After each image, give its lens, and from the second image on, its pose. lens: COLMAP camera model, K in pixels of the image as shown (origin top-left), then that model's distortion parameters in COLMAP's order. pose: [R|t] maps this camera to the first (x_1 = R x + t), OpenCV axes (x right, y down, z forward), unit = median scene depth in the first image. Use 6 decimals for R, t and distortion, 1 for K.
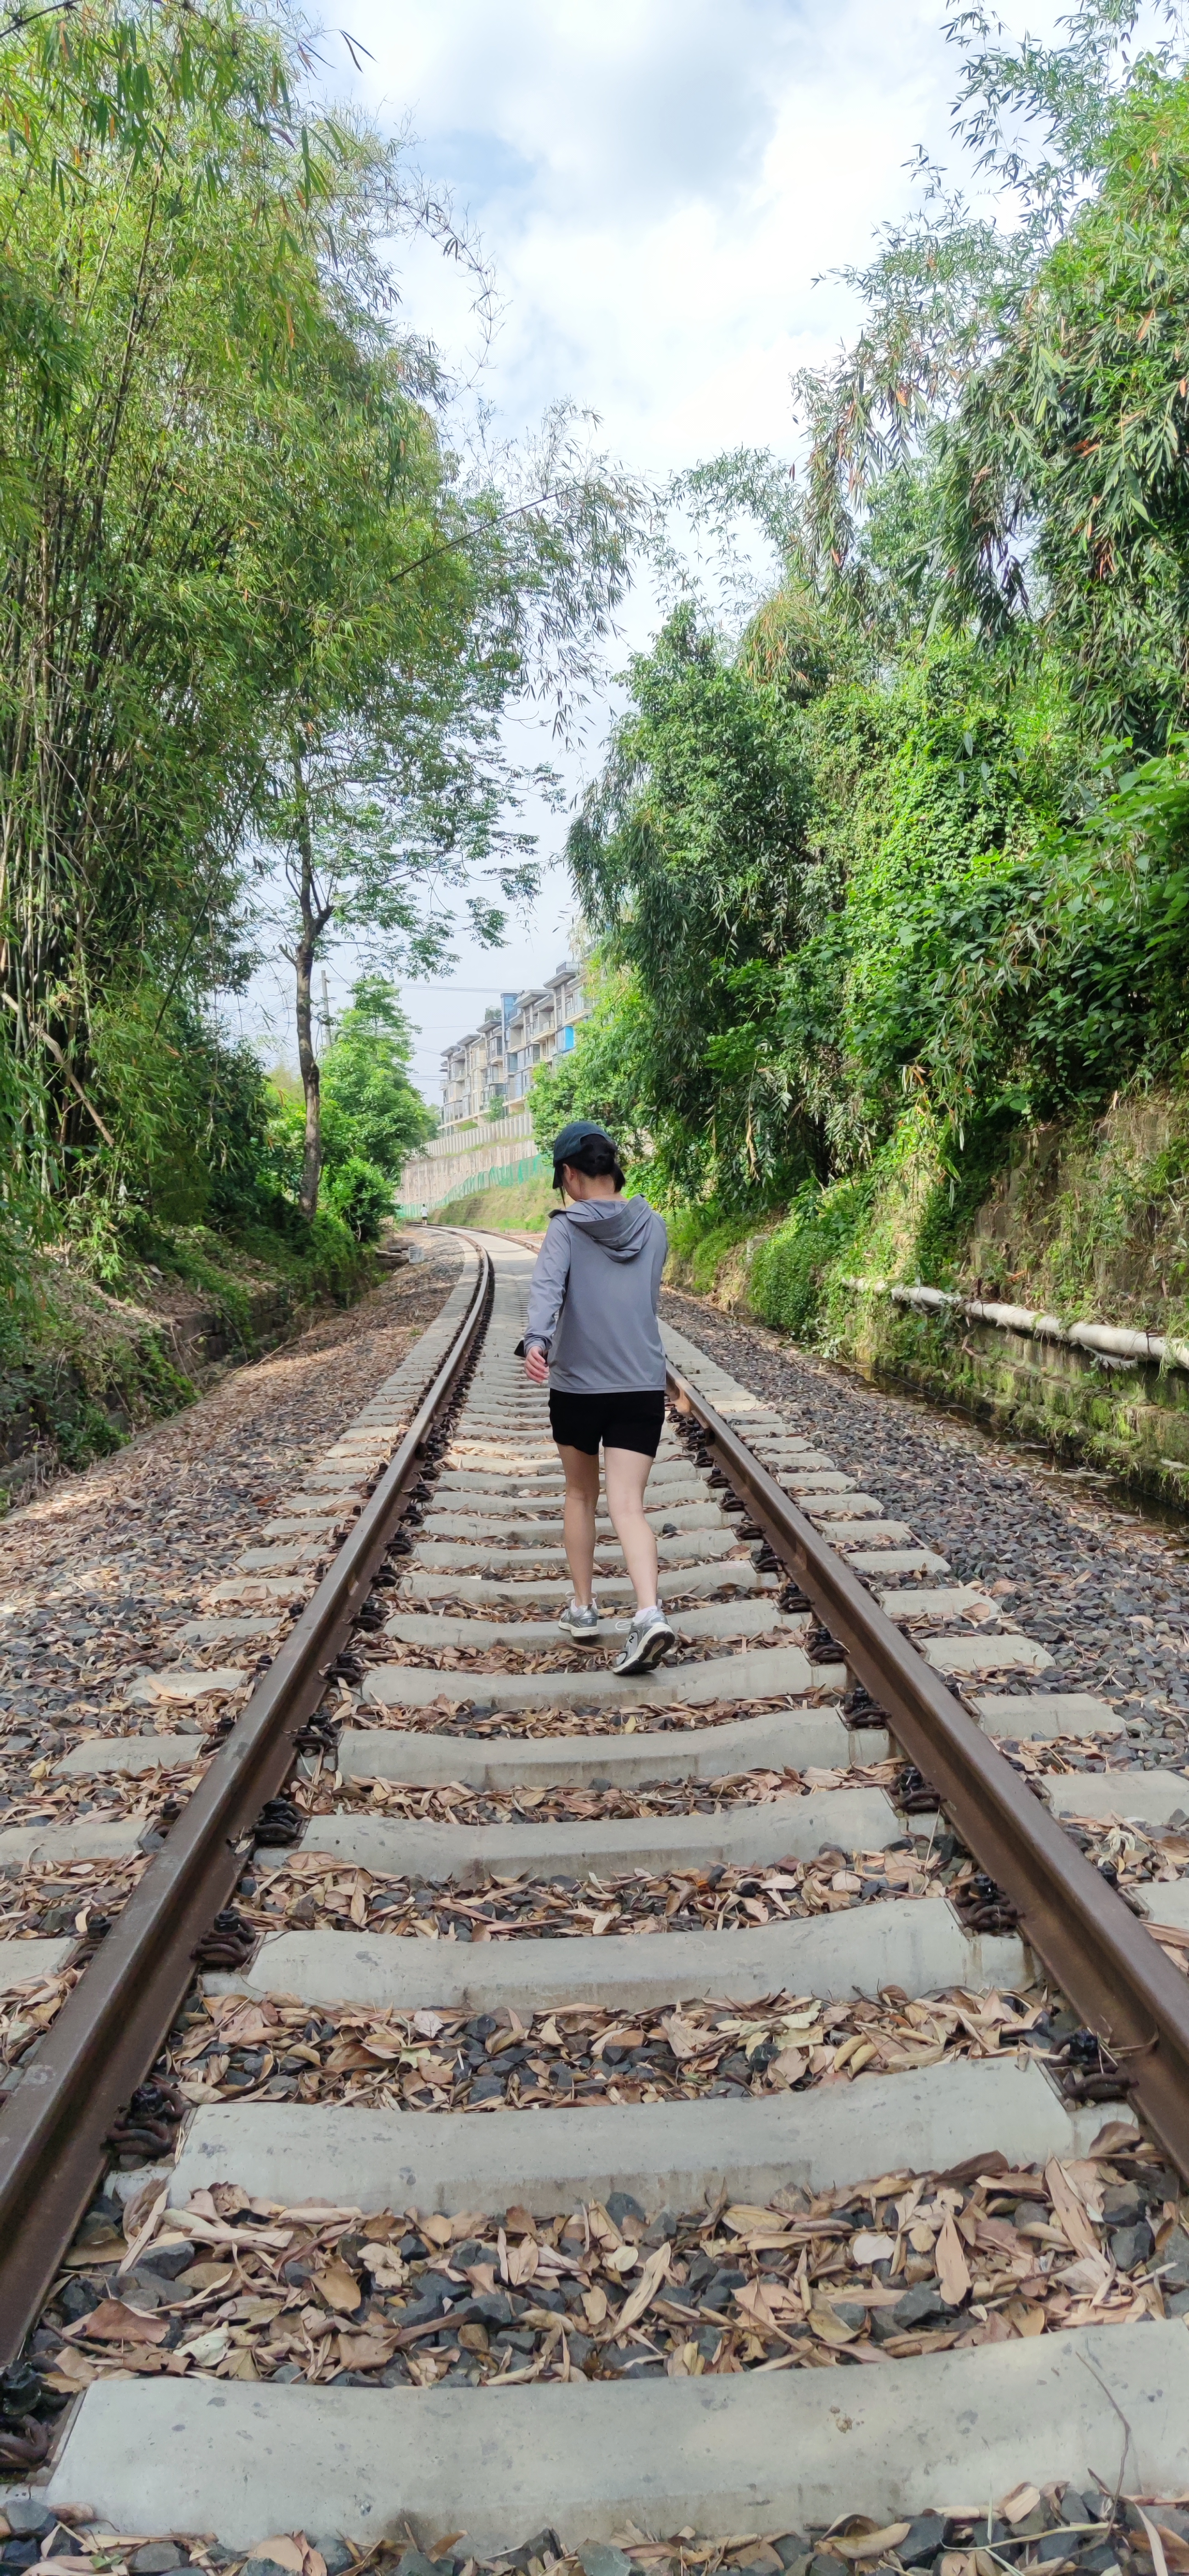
lens RADIAL K [[2812.7, 0, 701.6], [0, 2812.7, 1452.0], [0, 0, 1]] dist [0.015586, -0.000367]
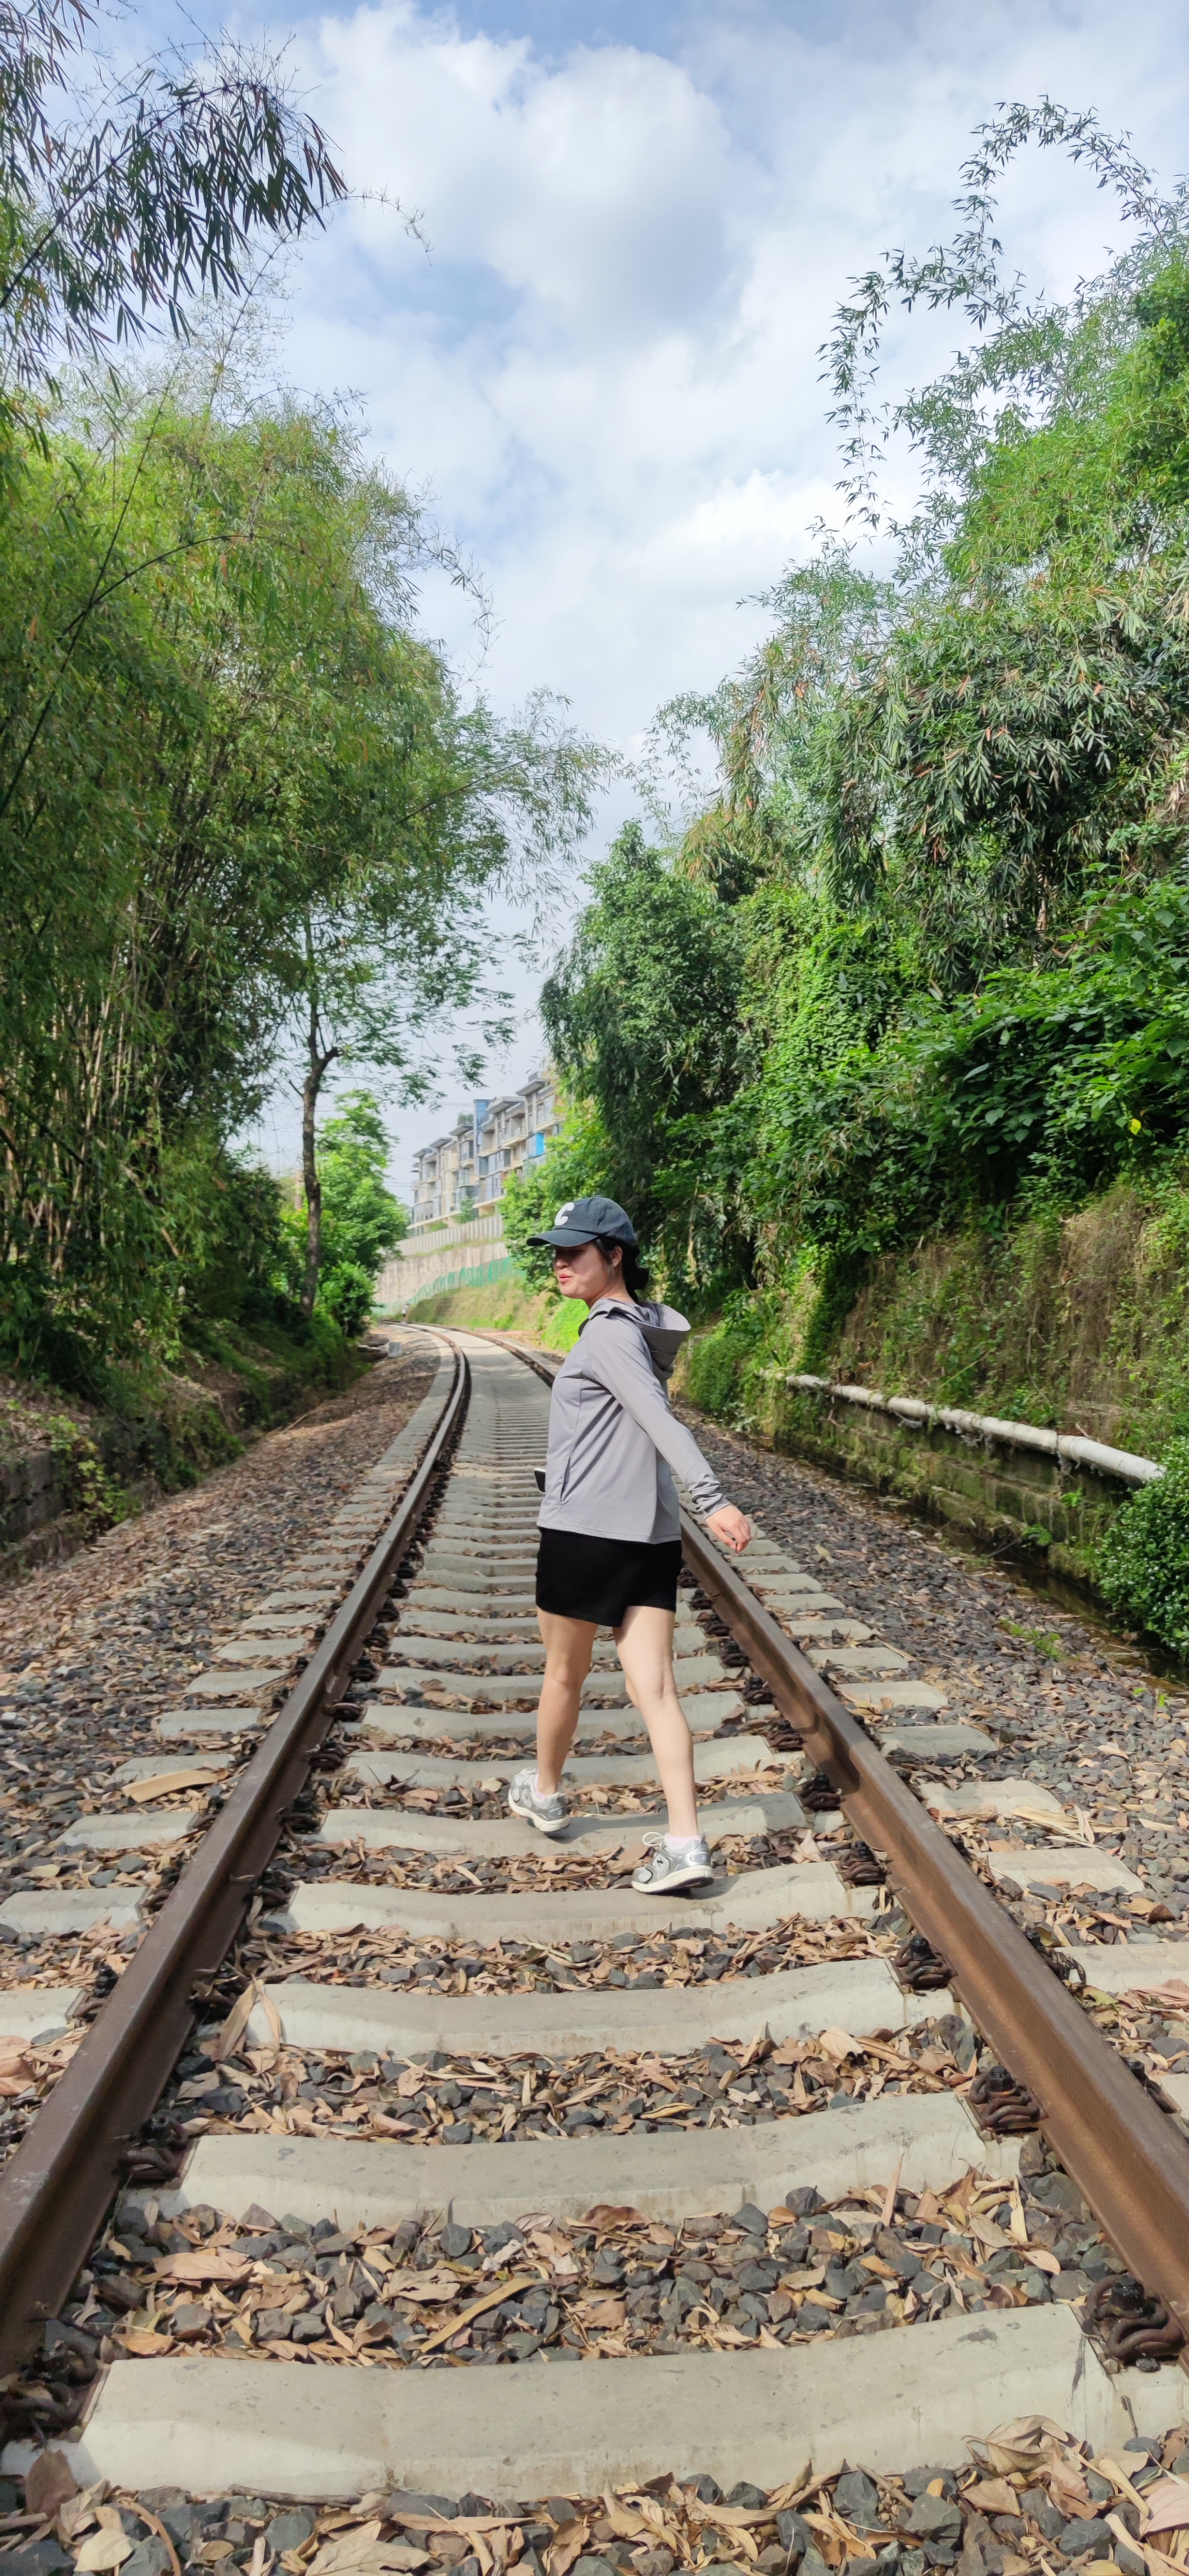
lens RADIAL K [[2790.0, 0, 904.2], [0, 2790.0, 1367.8], [0, 0, 1]] dist [0.071416, -0.290672]
pose [[0.996354, 0.014100, 0.084142, 0.008640], [-0.008525, 0.997766, -0.066257, 0.014348], [-0.084889, 0.065298, 0.994249, -0.177630]]
